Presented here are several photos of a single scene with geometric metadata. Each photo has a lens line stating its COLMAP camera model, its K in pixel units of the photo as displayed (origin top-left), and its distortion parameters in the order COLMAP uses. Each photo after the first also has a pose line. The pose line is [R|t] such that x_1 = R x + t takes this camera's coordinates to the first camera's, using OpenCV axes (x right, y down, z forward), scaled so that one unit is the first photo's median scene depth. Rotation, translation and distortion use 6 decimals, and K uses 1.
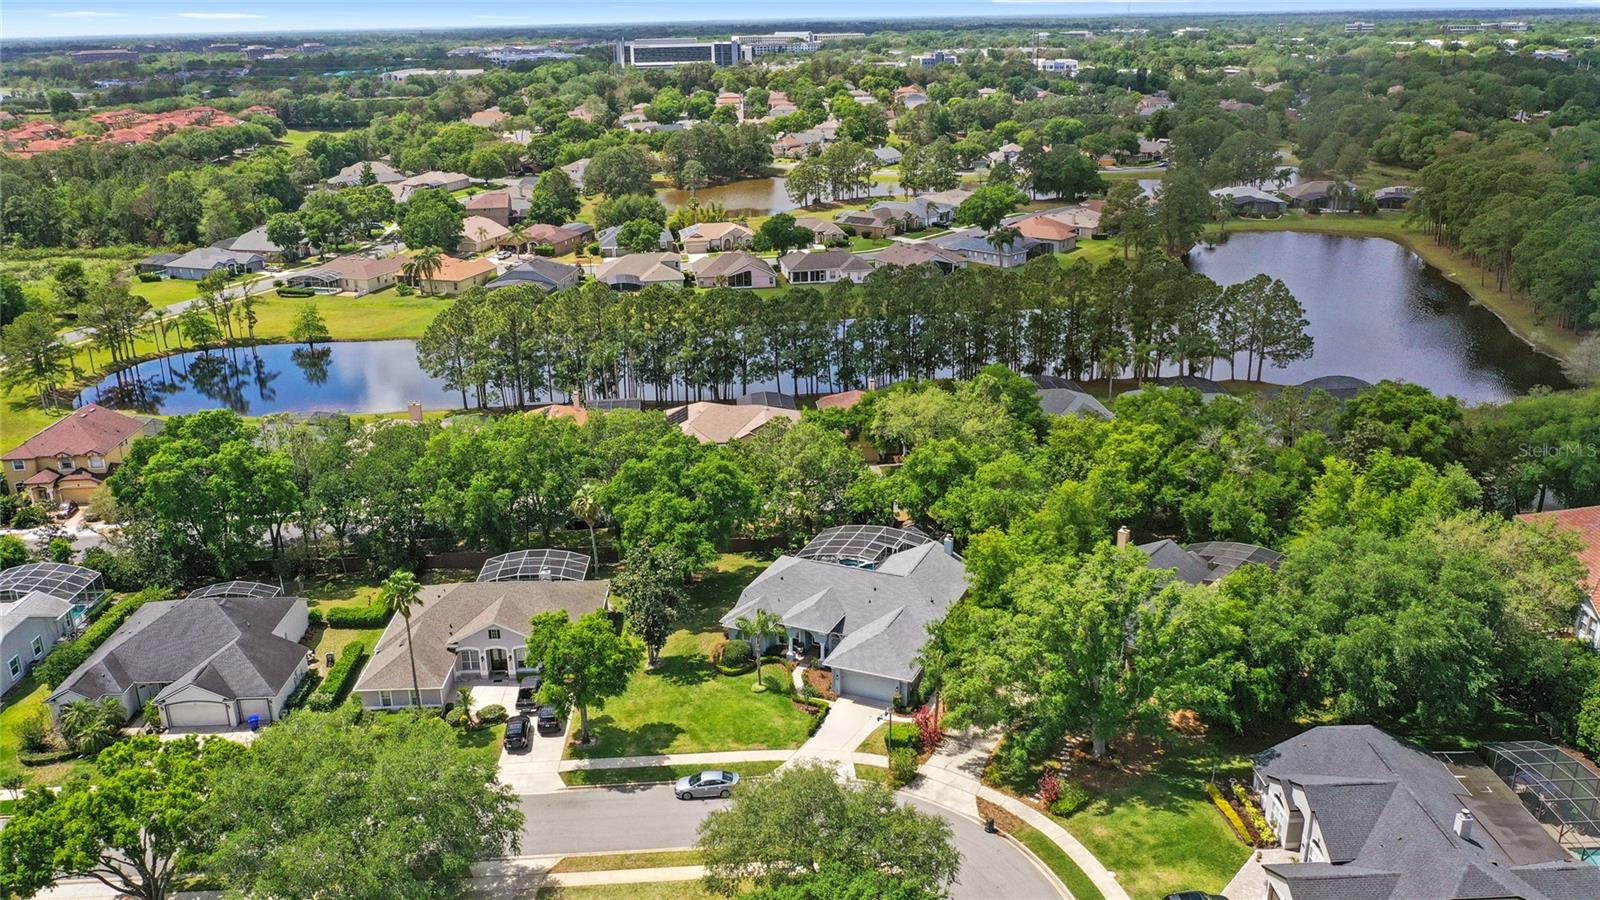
lens RADIAL K [[1261.8, 0, 800.0], [0, 1261.8, 450.0], [0, 0, 1]] dist [-0.017146, 0.004119]
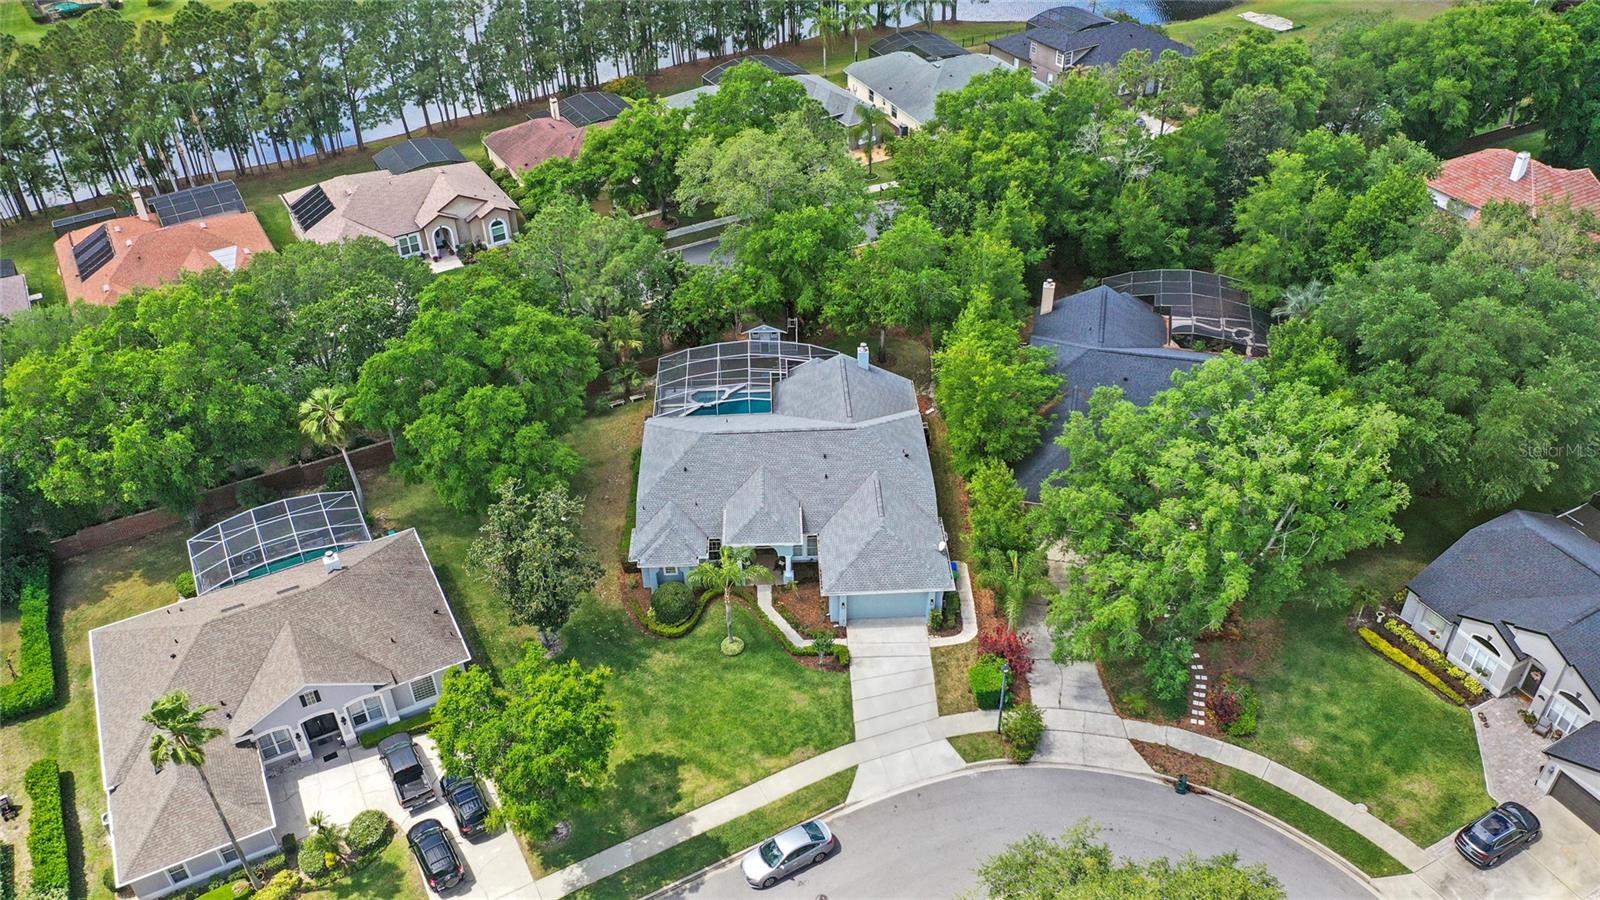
lens RADIAL K [[1257.2, 0, 800.0], [0, 1257.2, 450.0], [0, 0, 1]] dist [-0.013641, -0.005027]
pose [[0.899002, -0.260873, 0.351767, -0.083200], [0.147407, 0.936606, 0.317869, -0.049767], [-0.412391, -0.233912, 0.880465, 0.154012]]
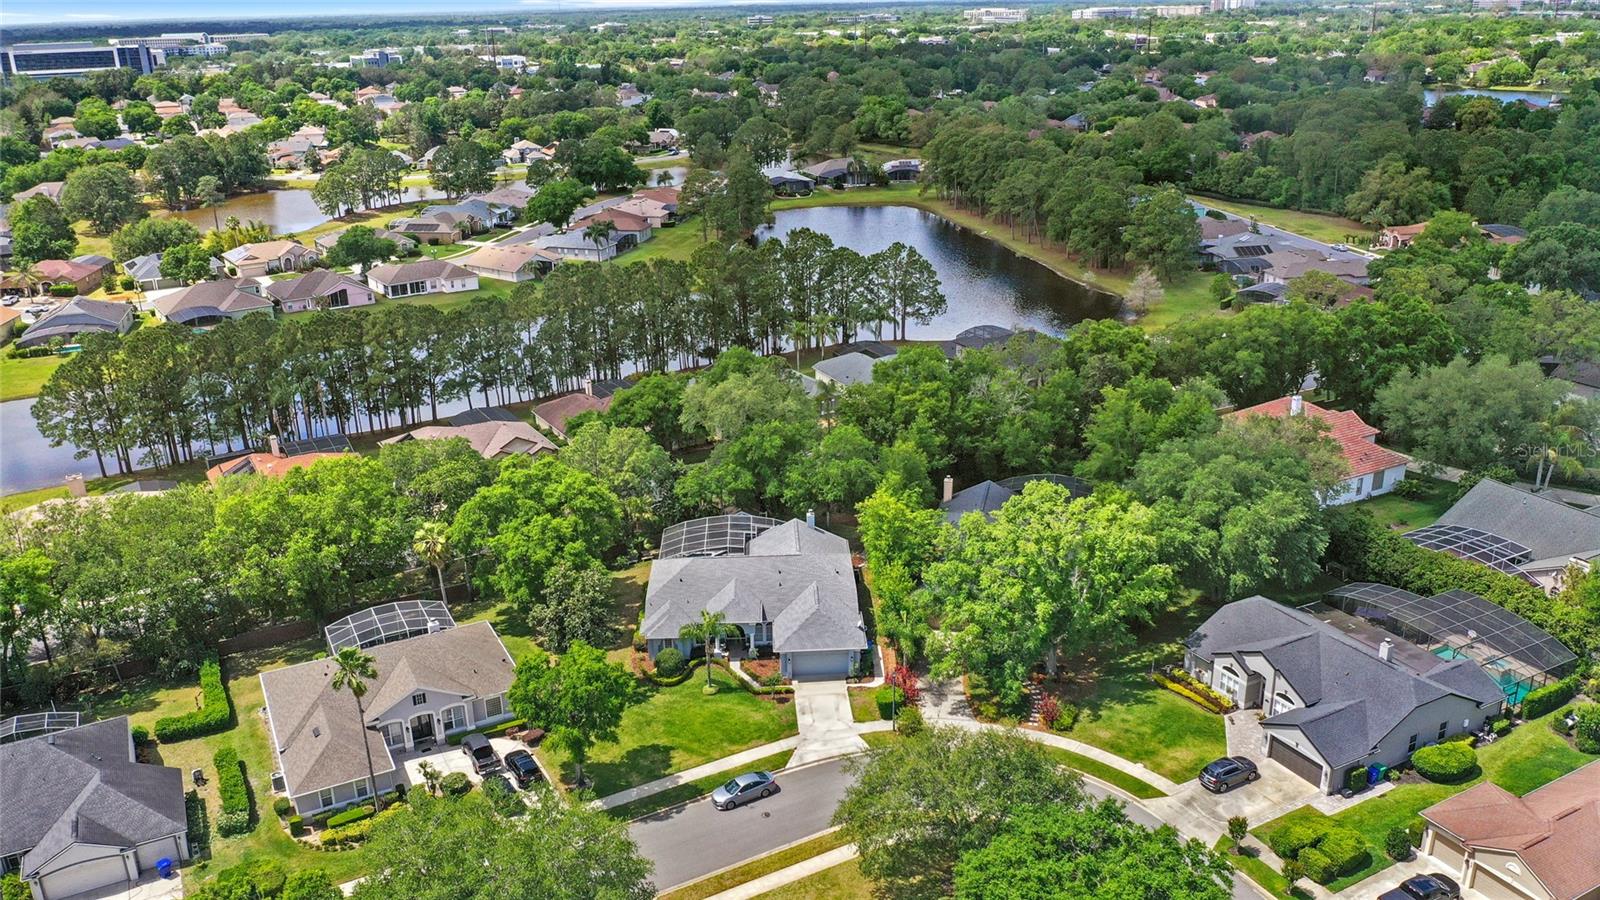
lens RADIAL K [[1261.8, 0, 800.0], [0, 1261.8, 450.0], [0, 0, 1]] dist [-0.017146, 0.004119]
pose [[0.899570, -0.148674, 0.410693, -0.134075], [0.147630, 0.988442, 0.034460, -0.007901], [-0.411070, 0.029631, 0.911122, 0.026375]]
